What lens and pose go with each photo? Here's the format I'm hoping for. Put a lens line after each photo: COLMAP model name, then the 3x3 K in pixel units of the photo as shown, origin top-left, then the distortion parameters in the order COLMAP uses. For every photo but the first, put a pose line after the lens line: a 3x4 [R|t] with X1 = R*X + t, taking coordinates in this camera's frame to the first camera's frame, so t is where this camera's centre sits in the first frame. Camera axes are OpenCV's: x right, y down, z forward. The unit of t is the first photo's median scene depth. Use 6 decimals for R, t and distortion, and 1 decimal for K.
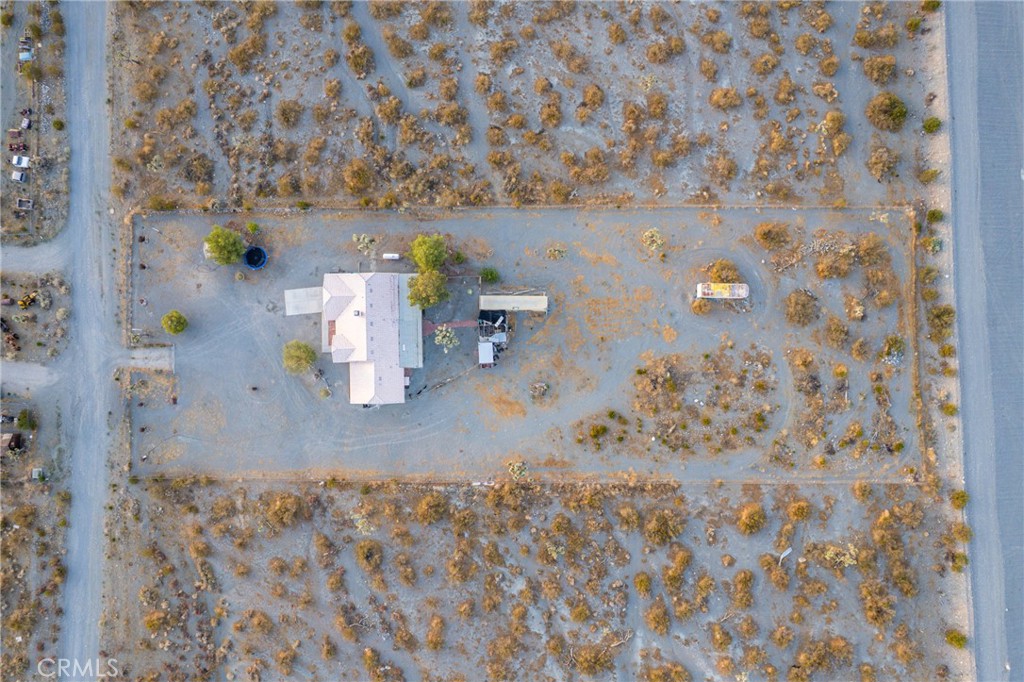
lens RADIAL K [[646.5, 0, 512.0], [0, 646.5, 341.0], [0, 0, 1]] dist [-0.004257, 0.000484]
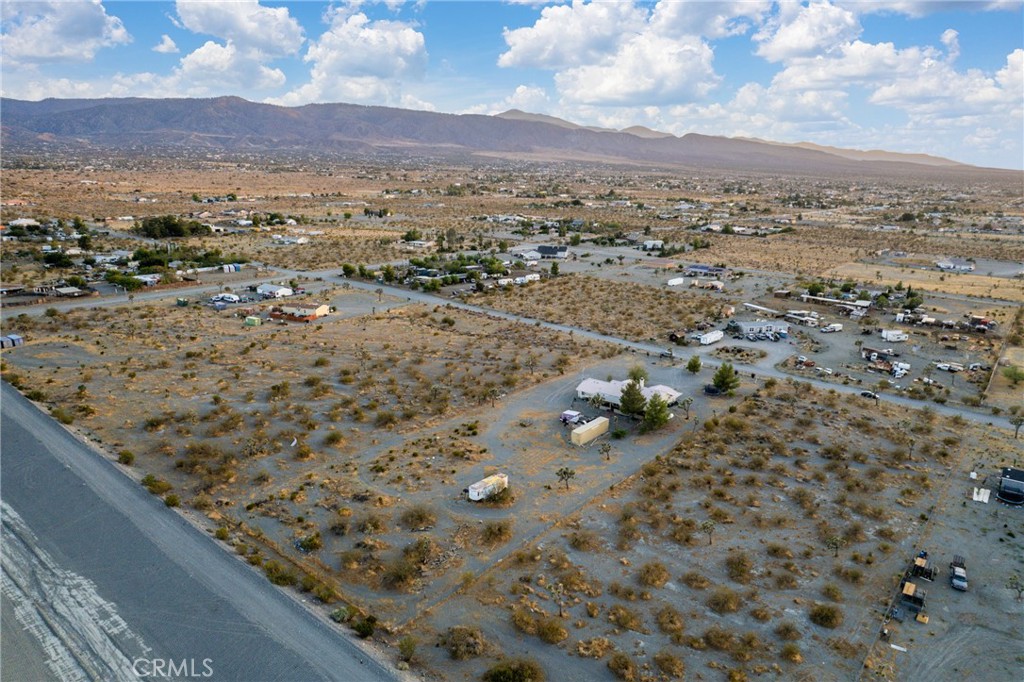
lens RADIAL K [[652.7, 0, 518.3], [0, 652.7, 340.9], [0, 0, 1]] dist [-0.023648, 0.002116]
pose [[-0.641162, 0.209171, -0.738349, 1.003332], [-0.766989, -0.142960, 0.625532, -0.724144], [0.025289, 0.967373, 0.252092, 0.499646]]
